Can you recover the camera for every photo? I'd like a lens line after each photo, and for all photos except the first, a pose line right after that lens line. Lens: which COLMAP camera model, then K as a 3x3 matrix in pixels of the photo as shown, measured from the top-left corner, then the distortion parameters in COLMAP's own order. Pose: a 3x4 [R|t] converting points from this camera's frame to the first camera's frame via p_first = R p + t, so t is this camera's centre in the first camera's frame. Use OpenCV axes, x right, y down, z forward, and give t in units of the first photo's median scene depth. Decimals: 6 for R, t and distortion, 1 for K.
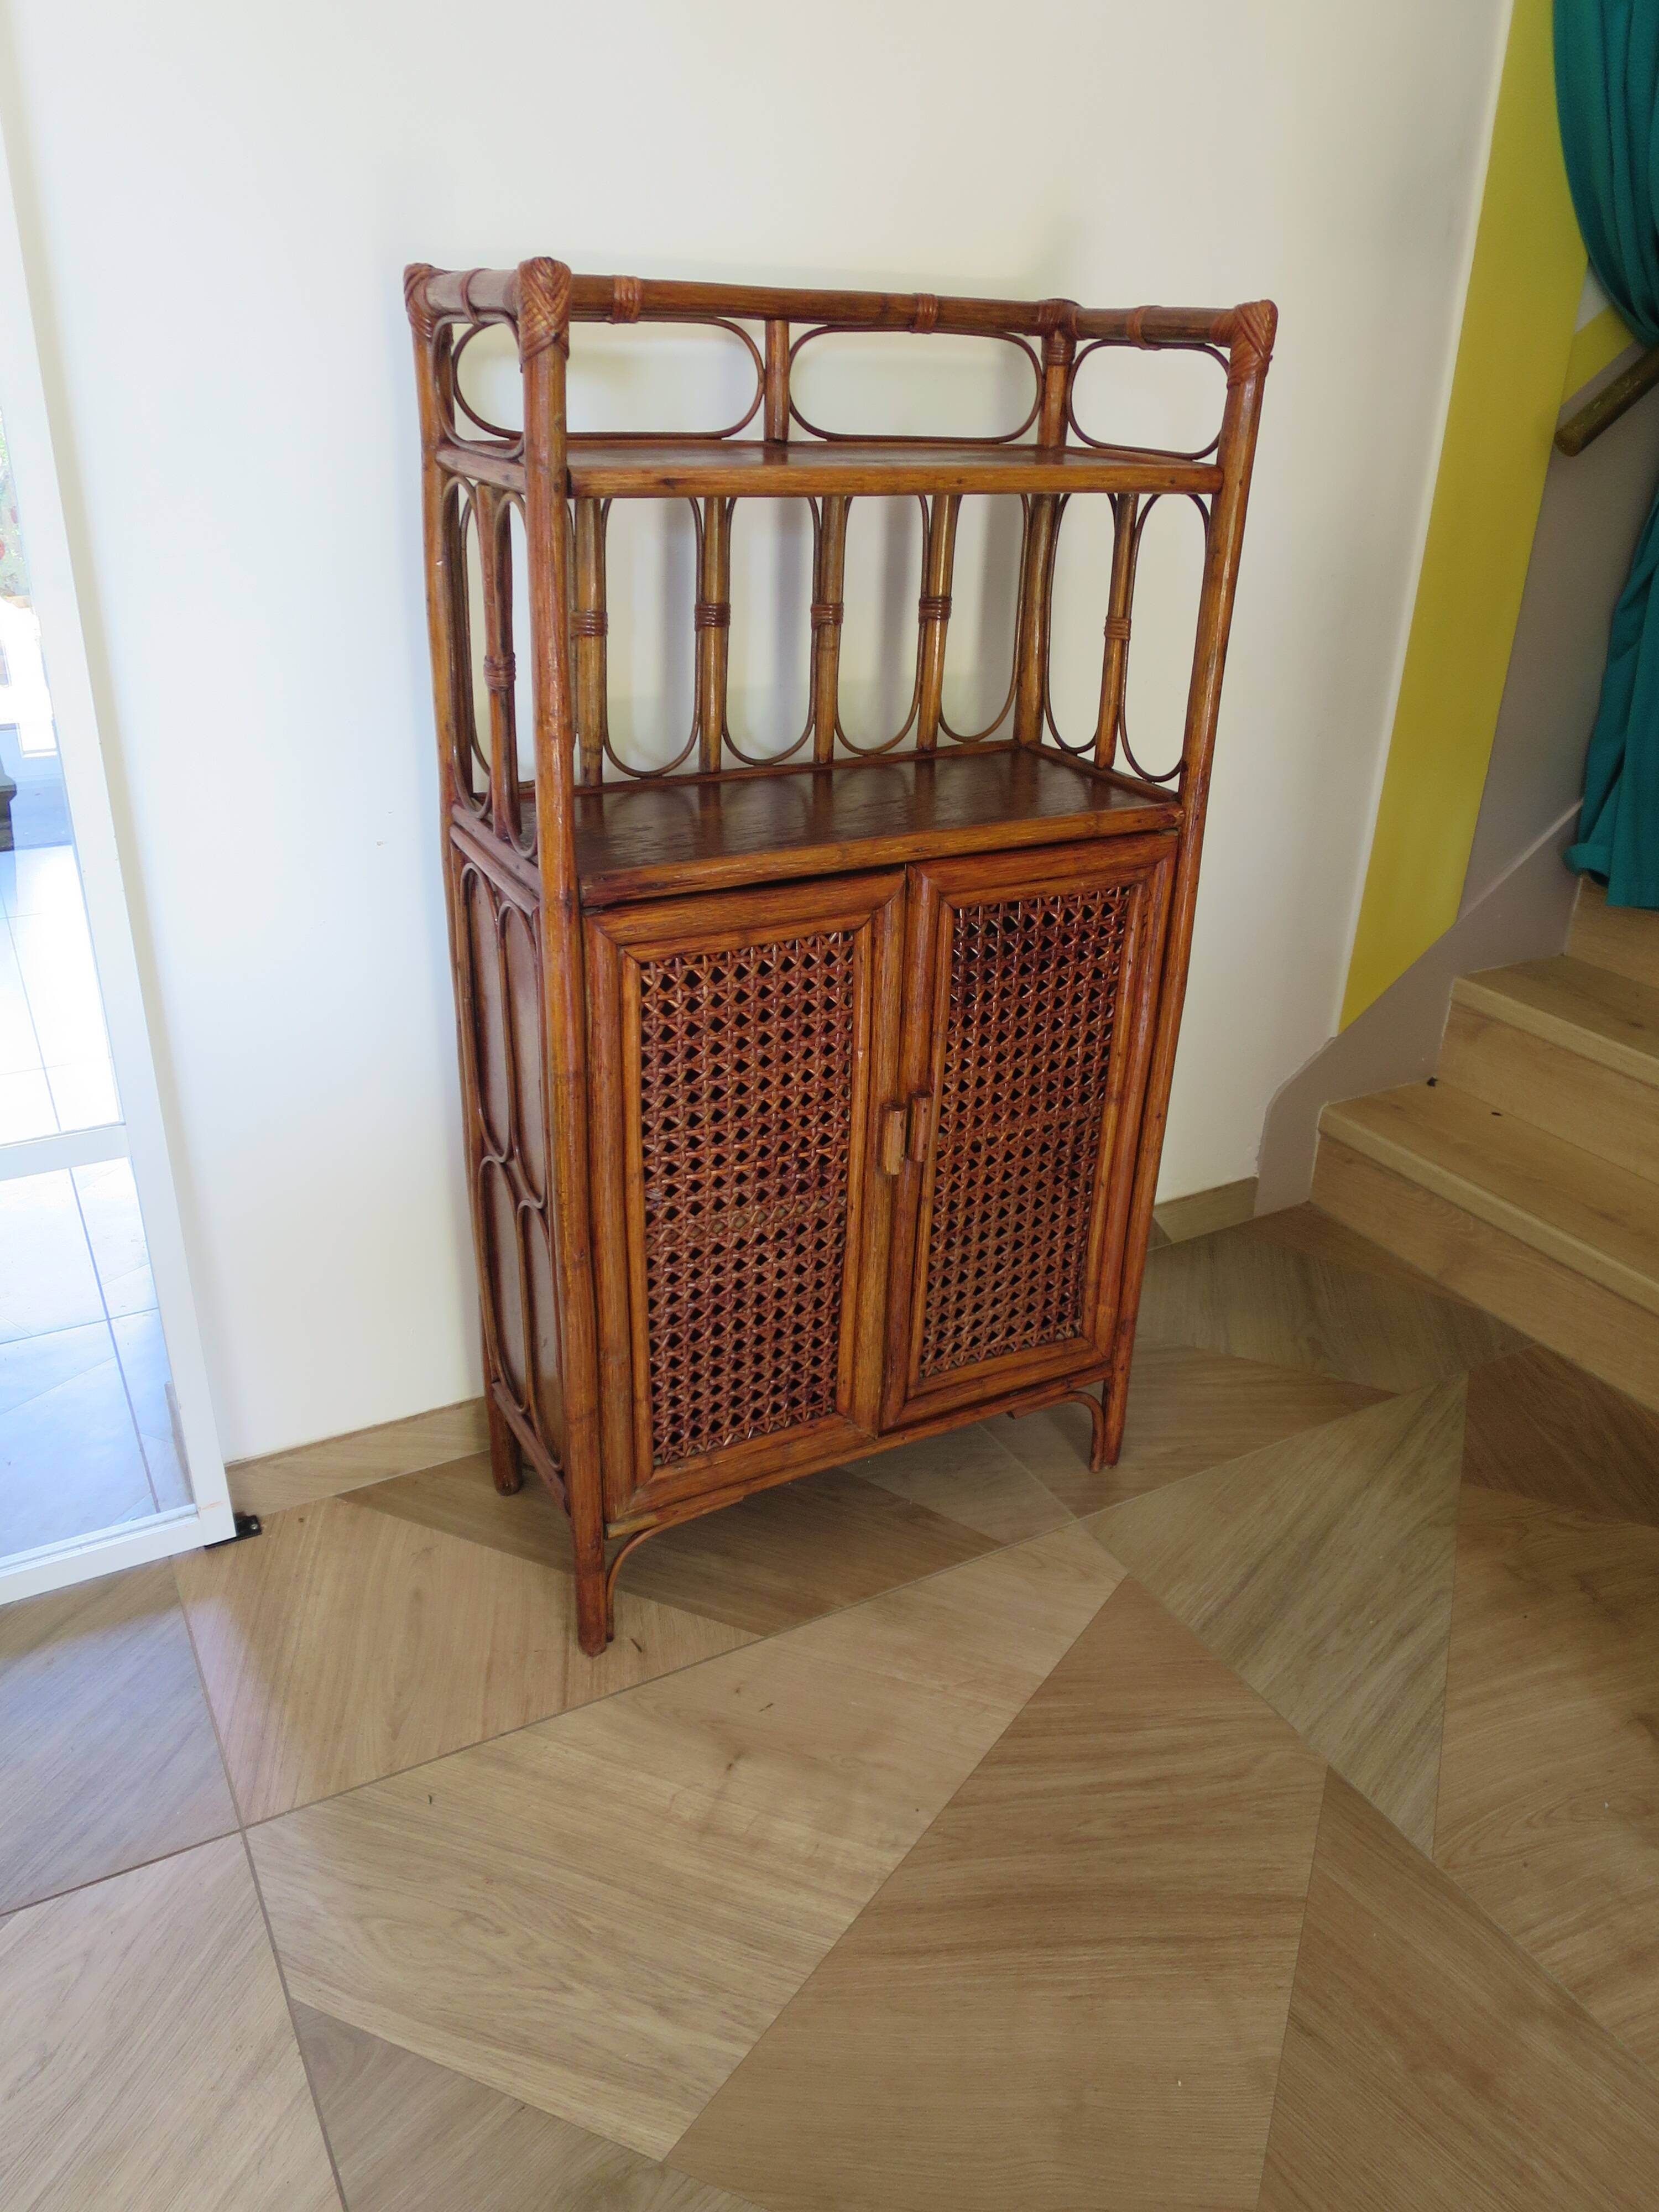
lens RADIAL K [[1596.4, 0, 840.4], [0, 1596.4, 1104.8], [0, 0, 1]] dist [-0.050121, 0.012671]
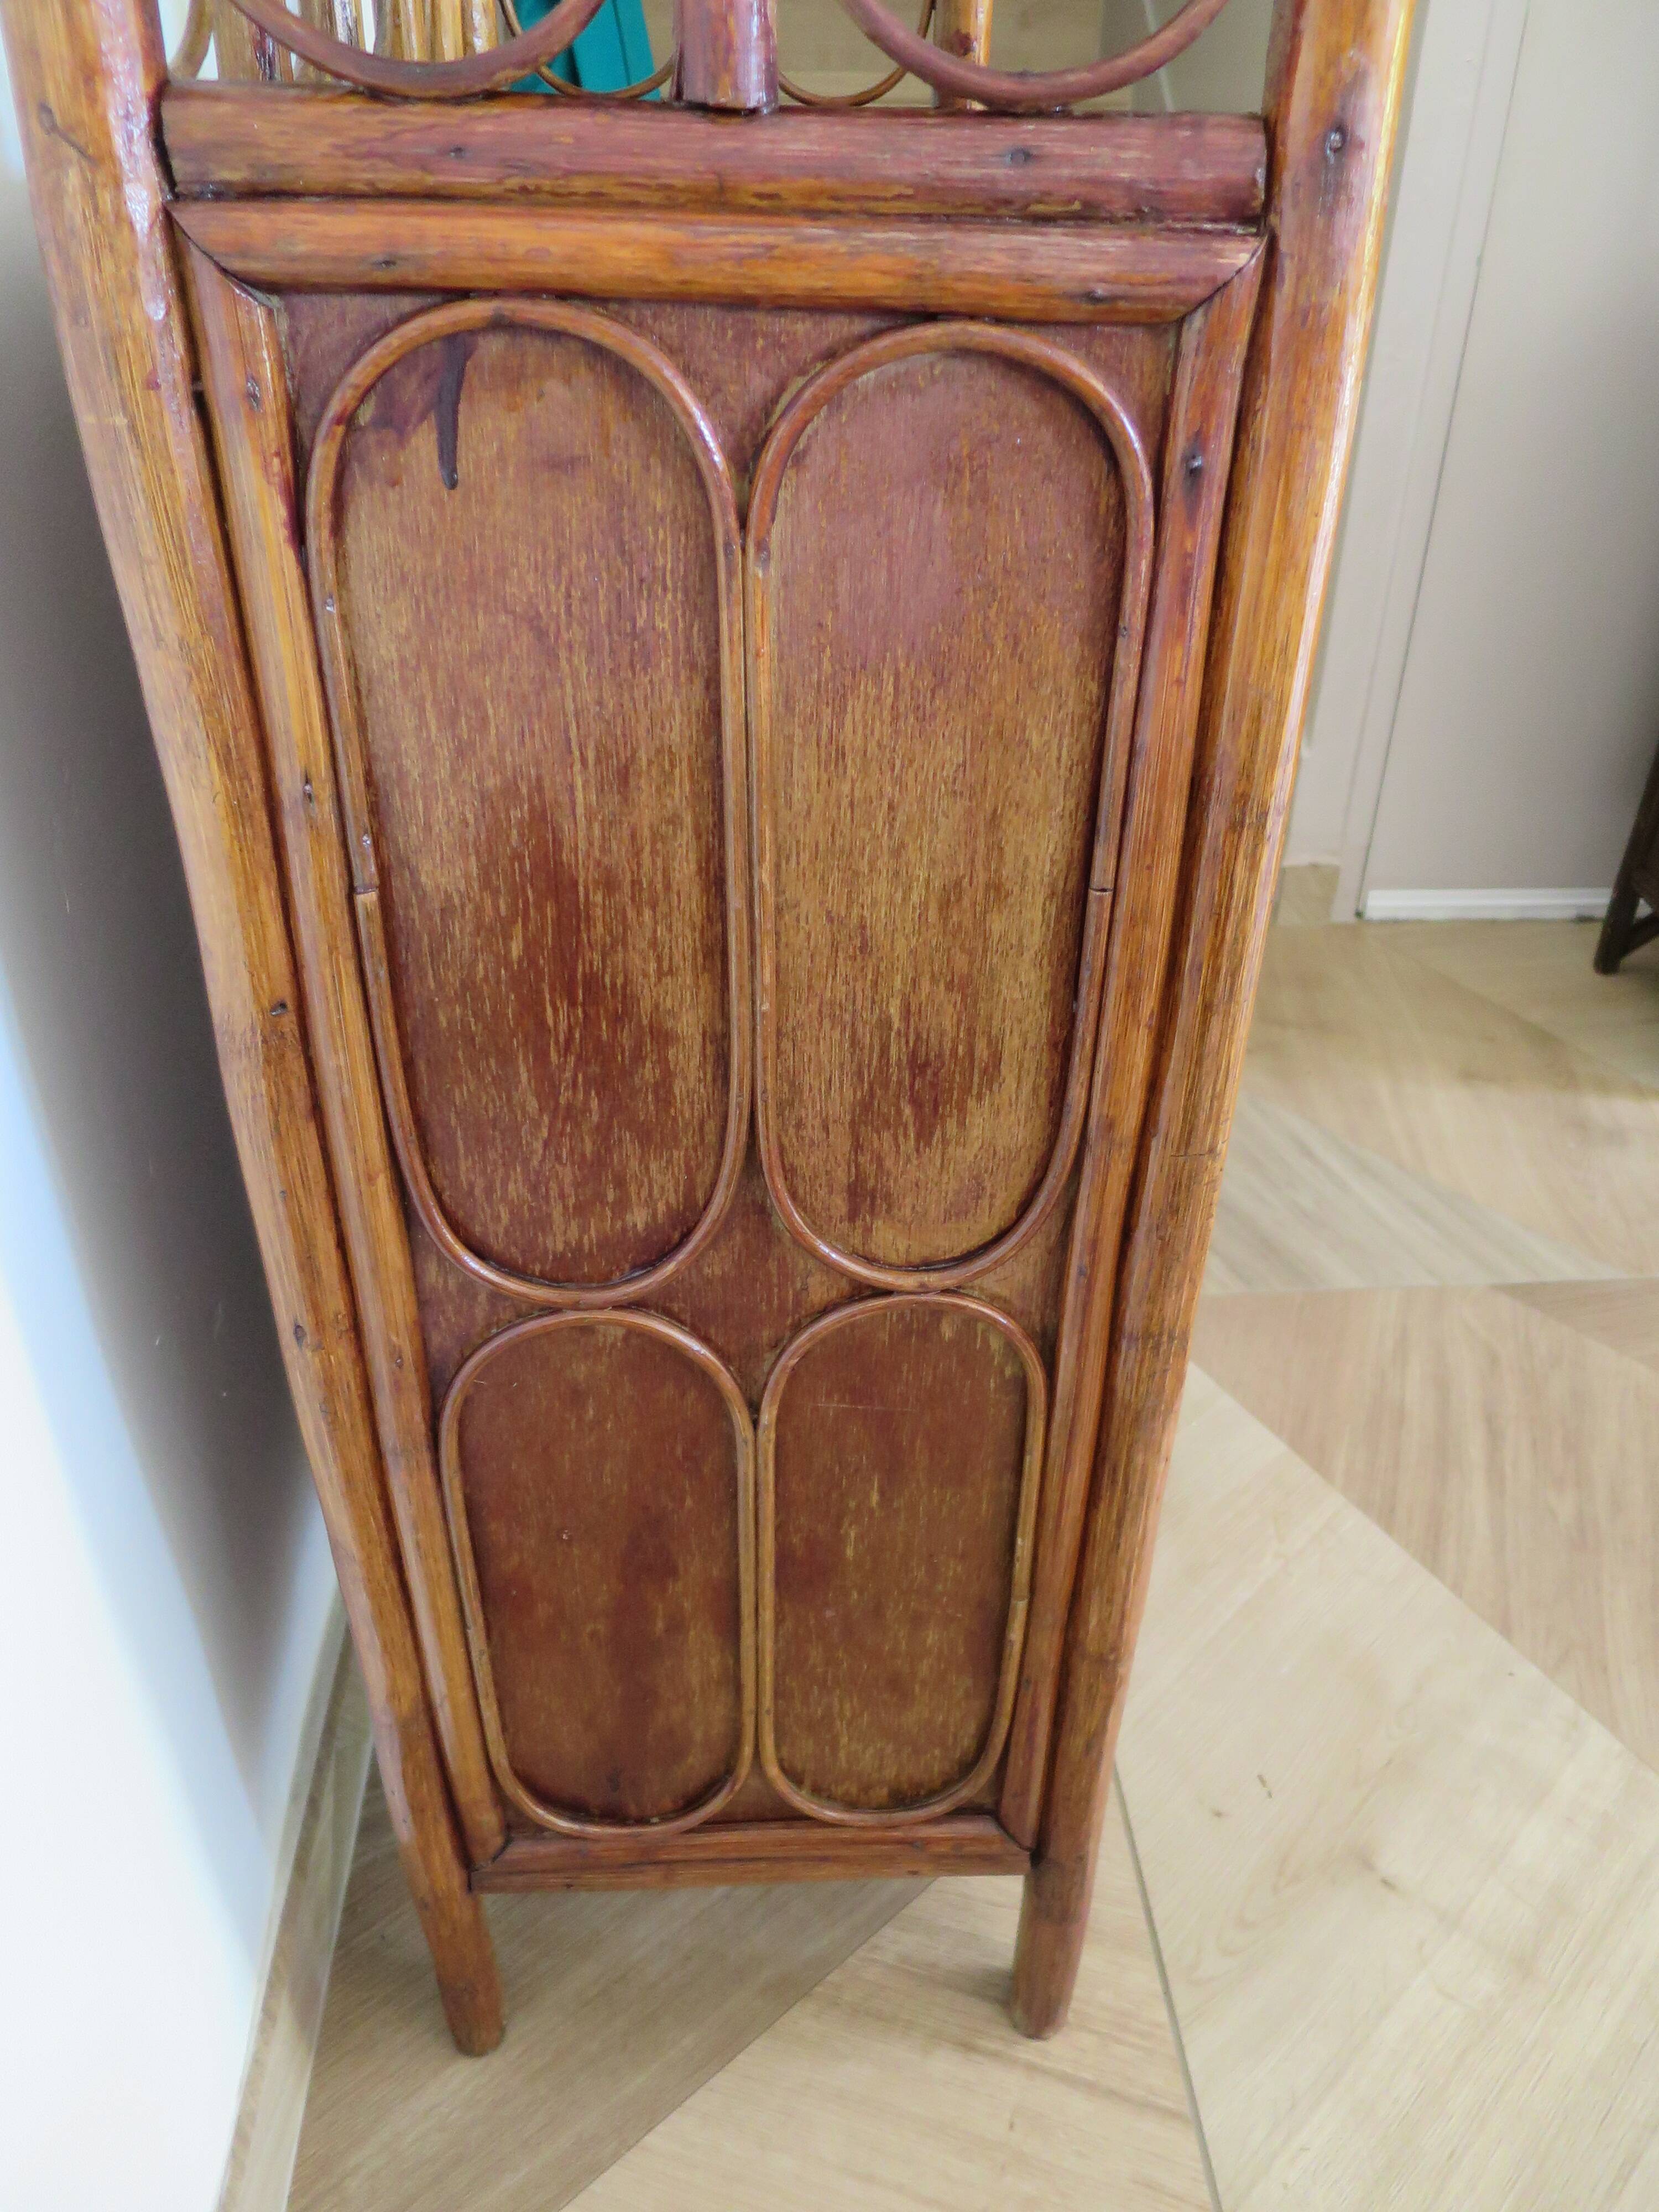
lens RADIAL K [[1596.4, 0, 851.3], [0, 1596.4, 1113.8], [0, 0, 1]] dist [-0.050121, 0.012671]
pose [[0.426440, -0.504855, 0.750513, -0.401739], [0.379853, 0.852984, 0.357952, -0.091411], [-0.820890, 0.132440, 0.555518, 0.734273]]
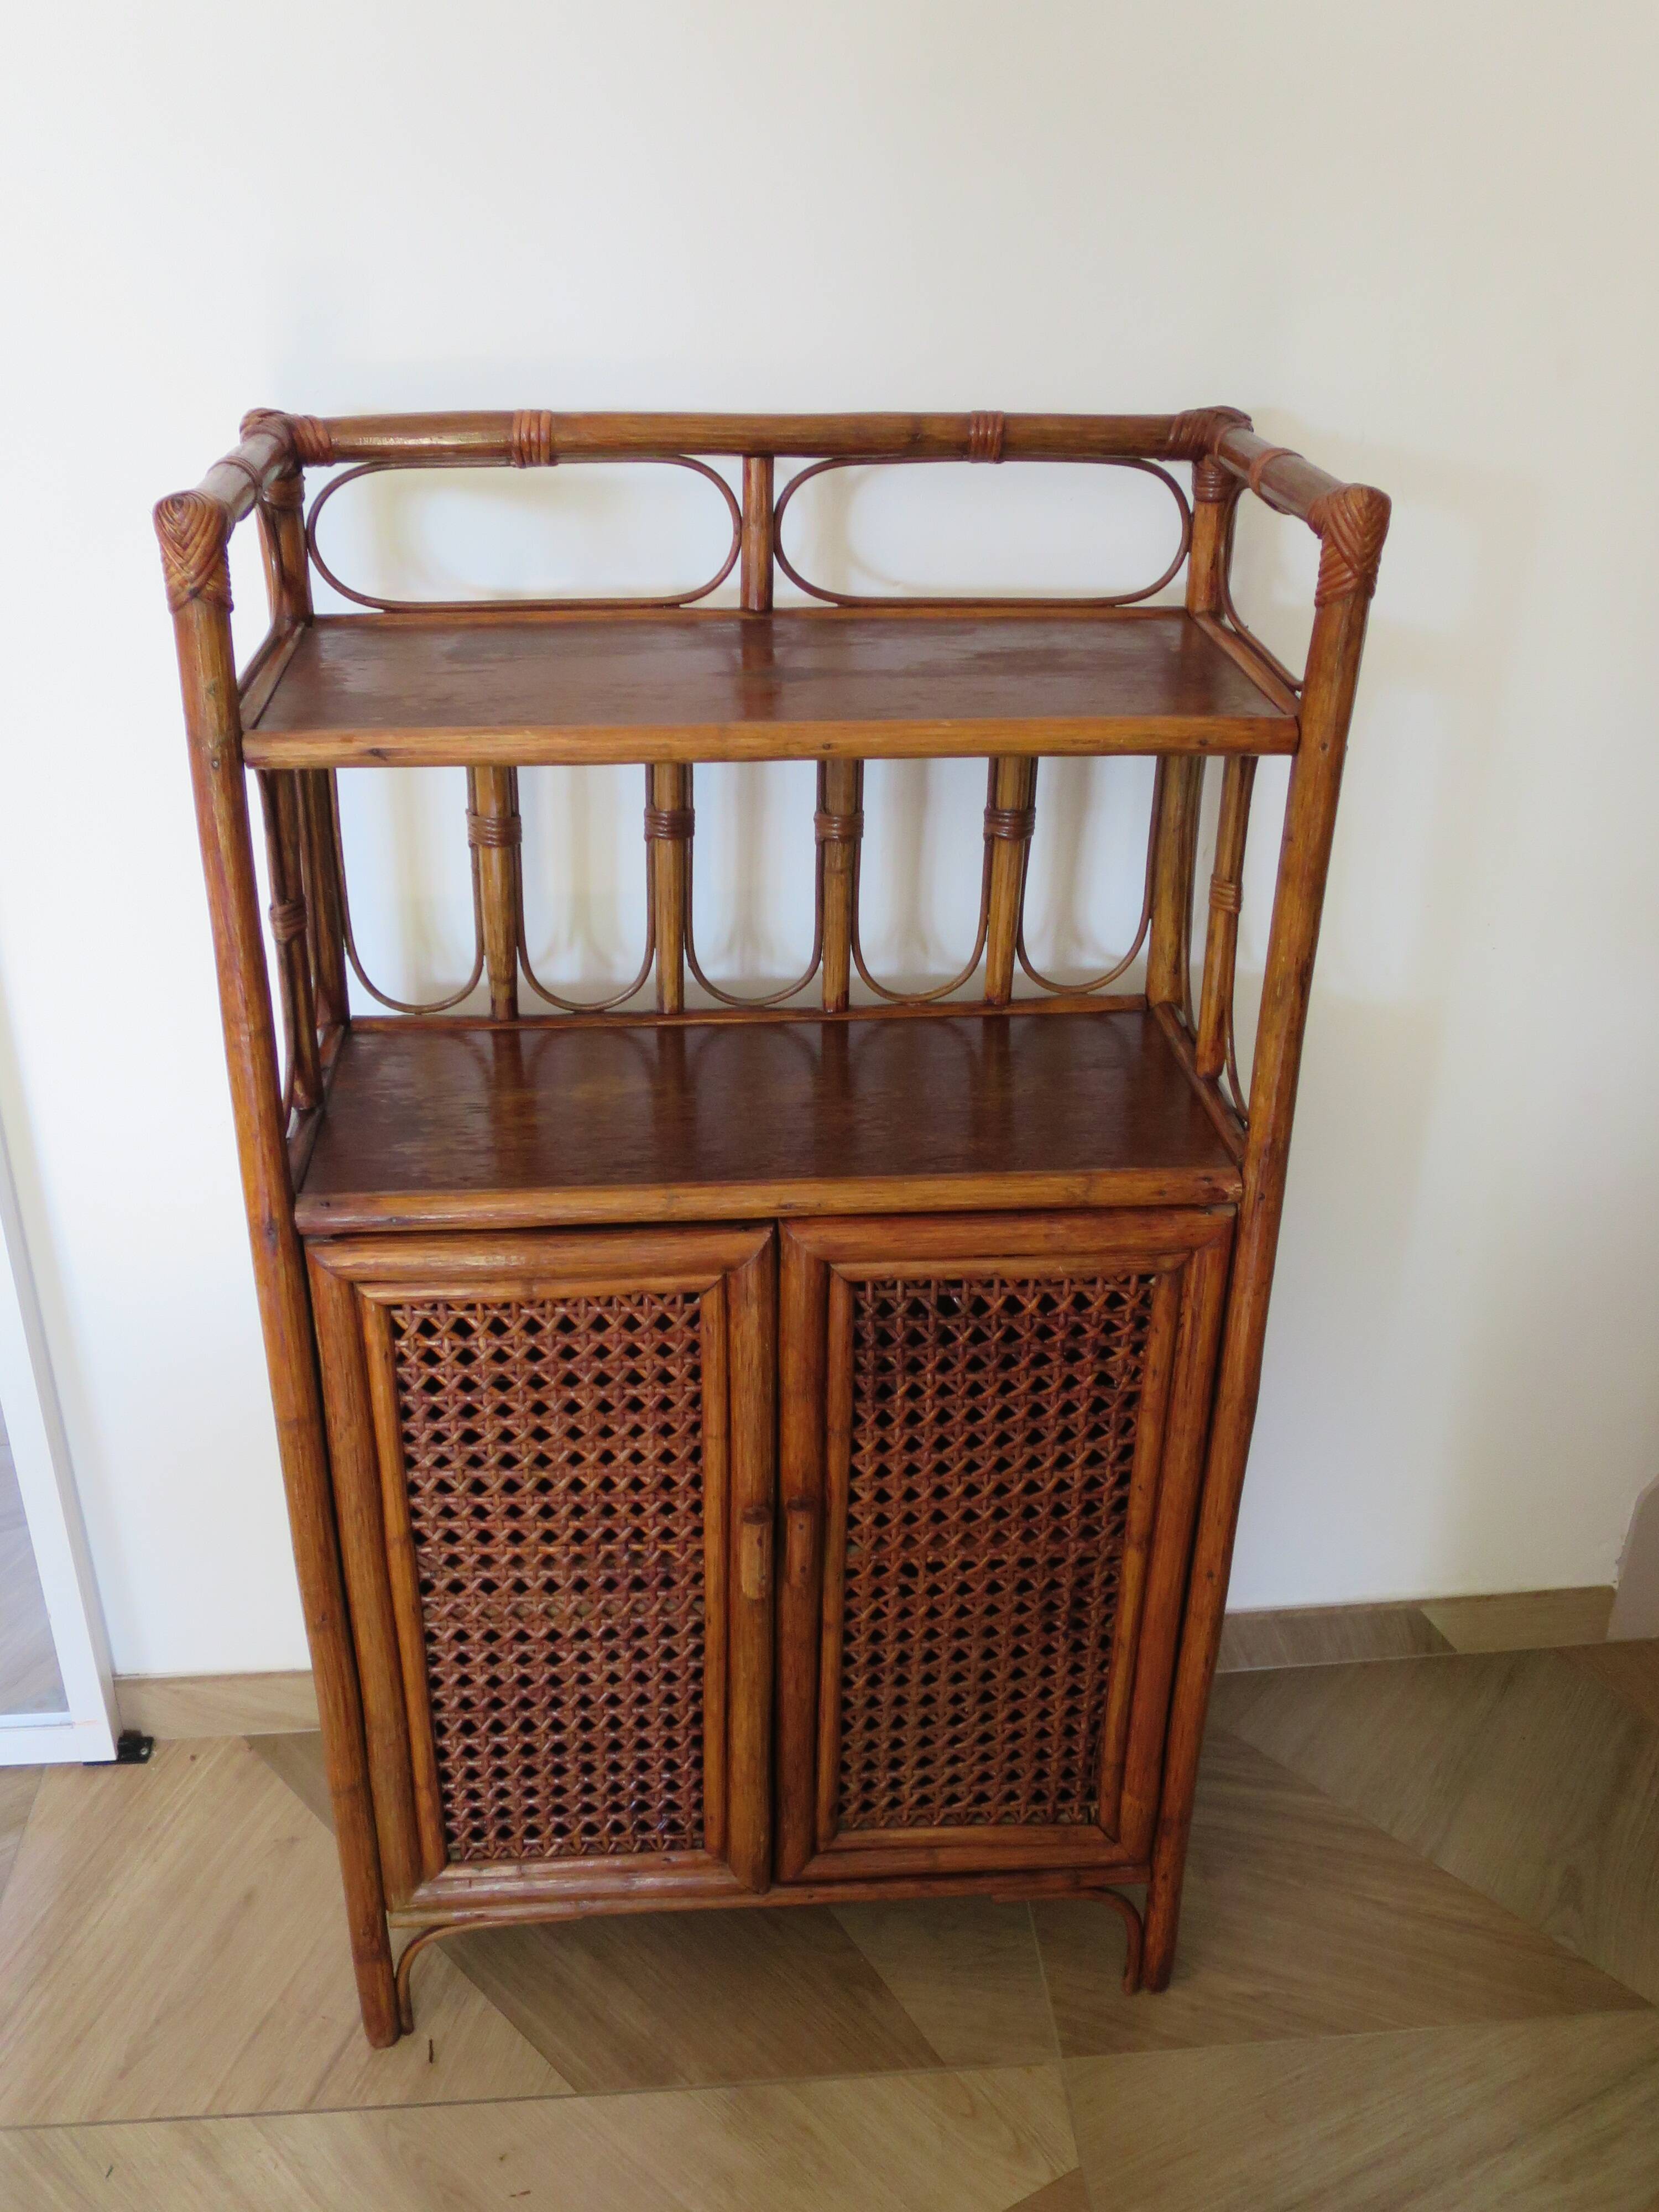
lens RADIAL K [[1973.3, 0, 840.6], [0, 1973.3, 1106.0], [0, 0, 1]] dist [-0.046339, 0.006050]
pose [[0.913449, 0.170789, -0.369380, 0.350167], [-0.162135, 0.985257, 0.054601, -0.226496], [0.373259, 0.010014, 0.927673, 0.142494]]
